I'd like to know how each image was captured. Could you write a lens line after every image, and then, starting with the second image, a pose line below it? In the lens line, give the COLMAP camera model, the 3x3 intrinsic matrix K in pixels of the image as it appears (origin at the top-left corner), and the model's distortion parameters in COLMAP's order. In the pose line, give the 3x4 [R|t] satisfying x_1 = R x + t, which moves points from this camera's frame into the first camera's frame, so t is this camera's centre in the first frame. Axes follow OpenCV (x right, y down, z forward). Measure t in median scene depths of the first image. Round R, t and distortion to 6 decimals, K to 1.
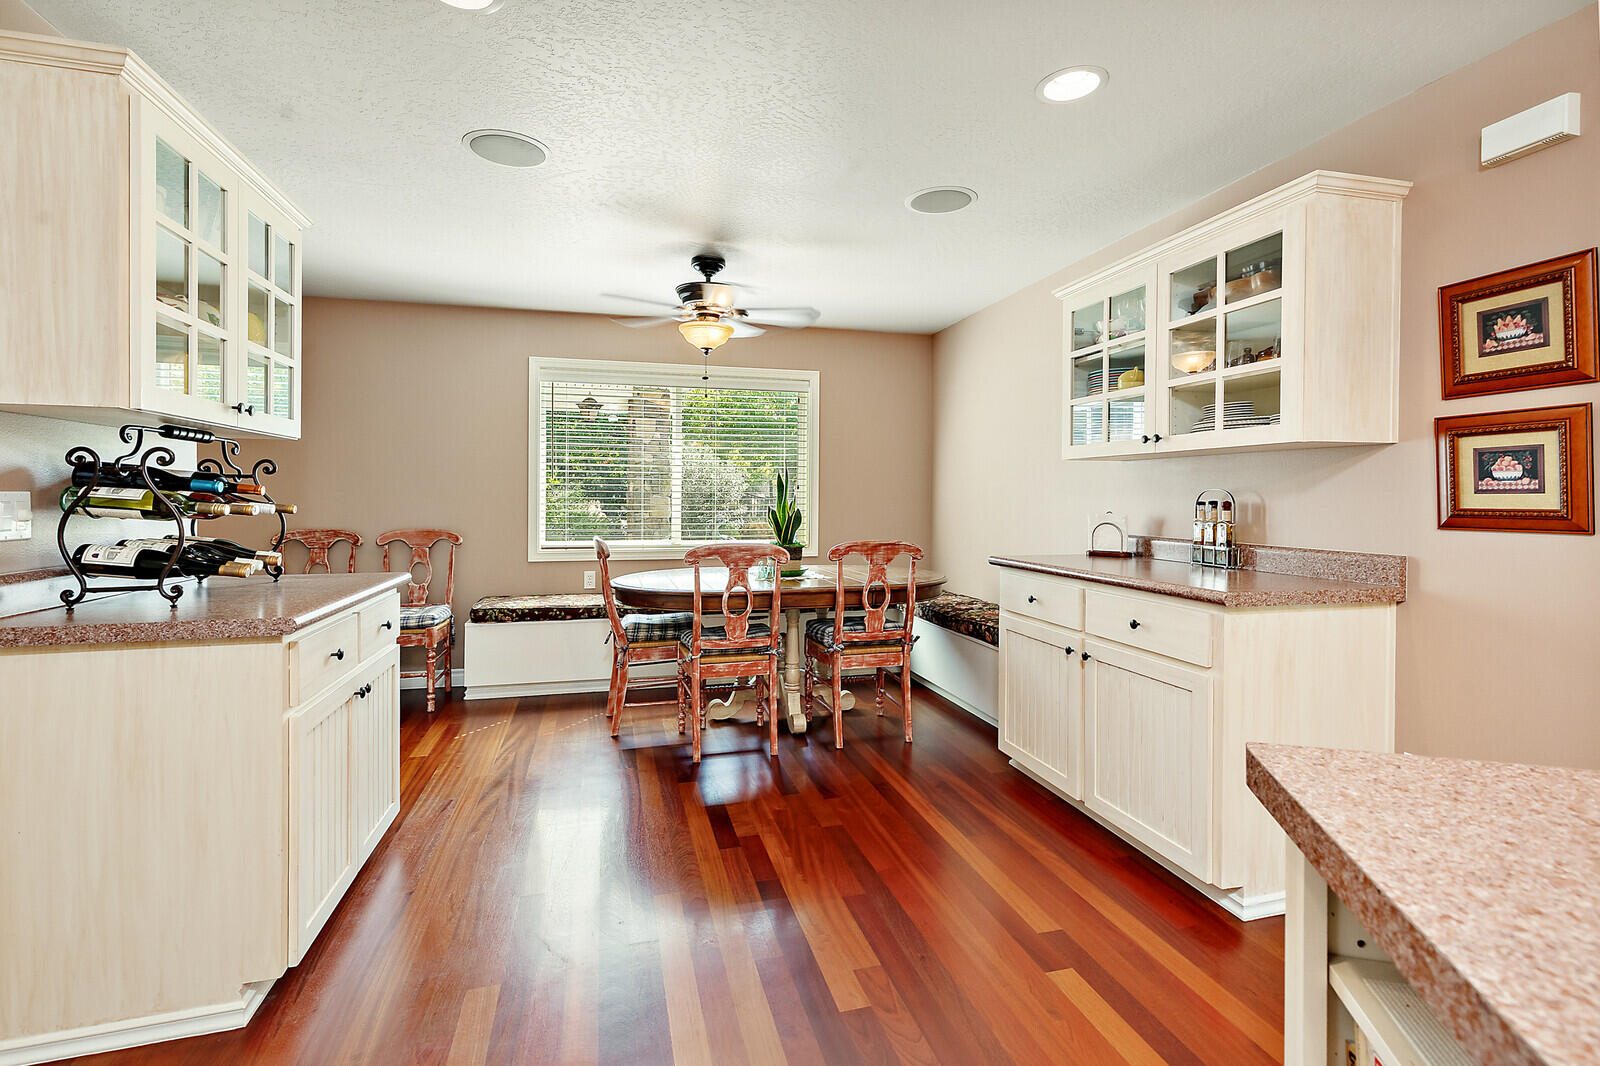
lens RADIAL K [[741.9, 0, 815.2], [0, 741.9, 496.8], [0, 0, 1]] dist [0.021379, -0.000170]
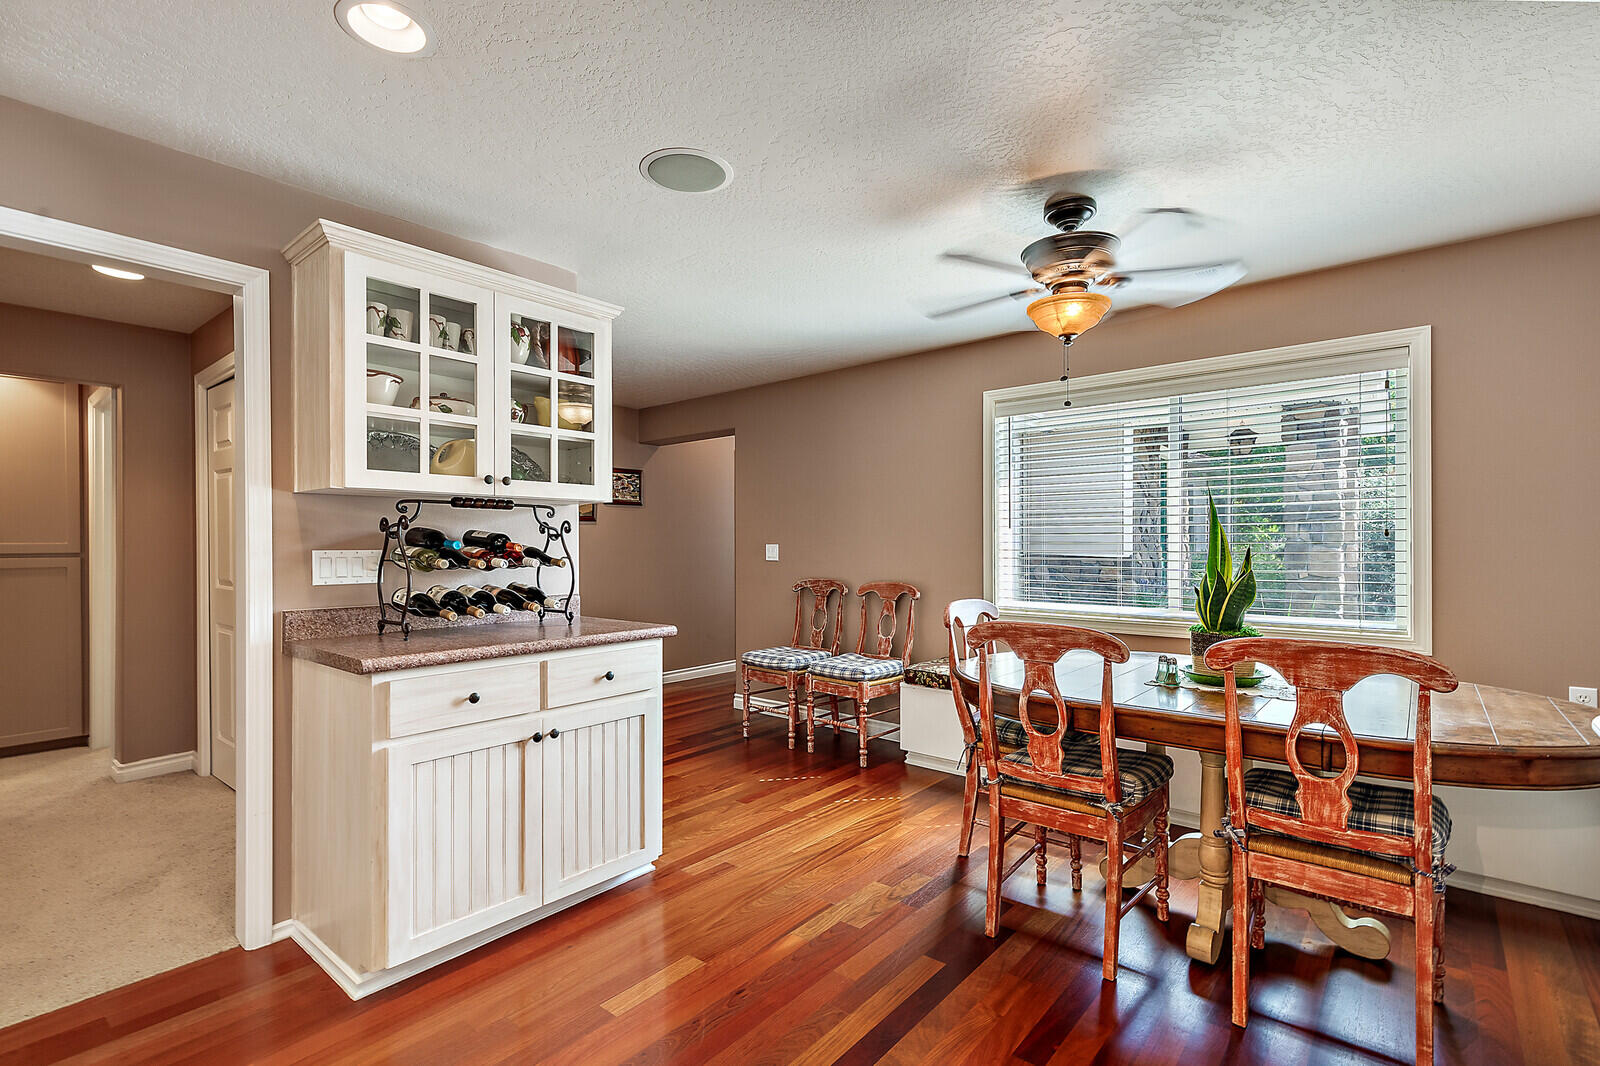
lens RADIAL K [[741.9, 0, 803.8], [0, 741.9, 535.9], [0, 0, 1]] dist [0.021379, -0.000170]
pose [[0.573514, -0.015923, -0.819041, 0.252108], [0.002074, 0.999836, -0.017986, -0.001243], [0.819193, 0.008616, 0.573453, 0.369752]]
